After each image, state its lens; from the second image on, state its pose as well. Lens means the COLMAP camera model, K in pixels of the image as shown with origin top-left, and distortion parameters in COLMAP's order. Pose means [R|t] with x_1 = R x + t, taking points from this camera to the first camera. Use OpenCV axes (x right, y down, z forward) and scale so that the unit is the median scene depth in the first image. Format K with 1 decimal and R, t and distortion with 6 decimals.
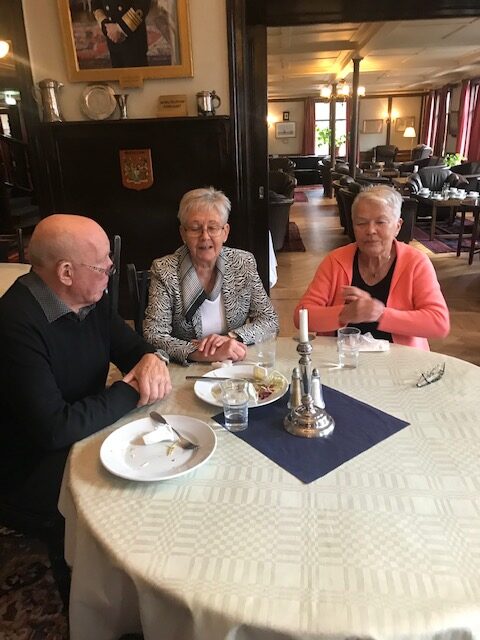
lens RADIAL K [[523.0, 0, 241.4], [0, 523.0, 333.6], [0, 0, 1]] dist [0.002120, -0.000257]
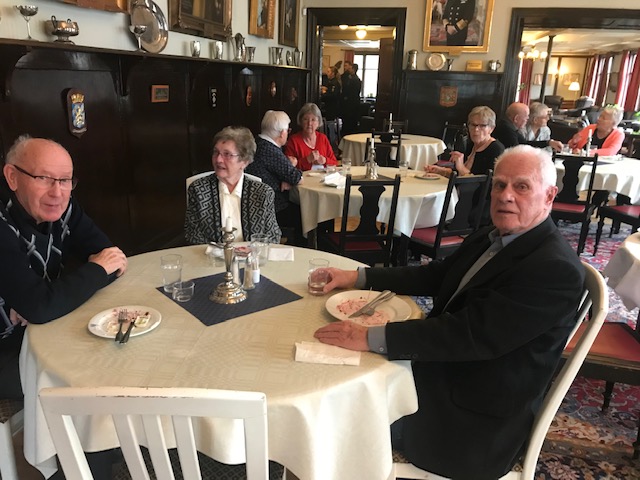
lens RADIAL K [[523.0, 0, 322.9], [0, 523.0, 230.7], [0, 0, 1]] dist [0.002120, -0.000257]
pose [[0.991154, 0.089600, -0.097910, -0.151039], [-0.096748, 0.992783, -0.070862, 0.127561], [0.090854, 0.079708, 0.992669, -0.325445]]
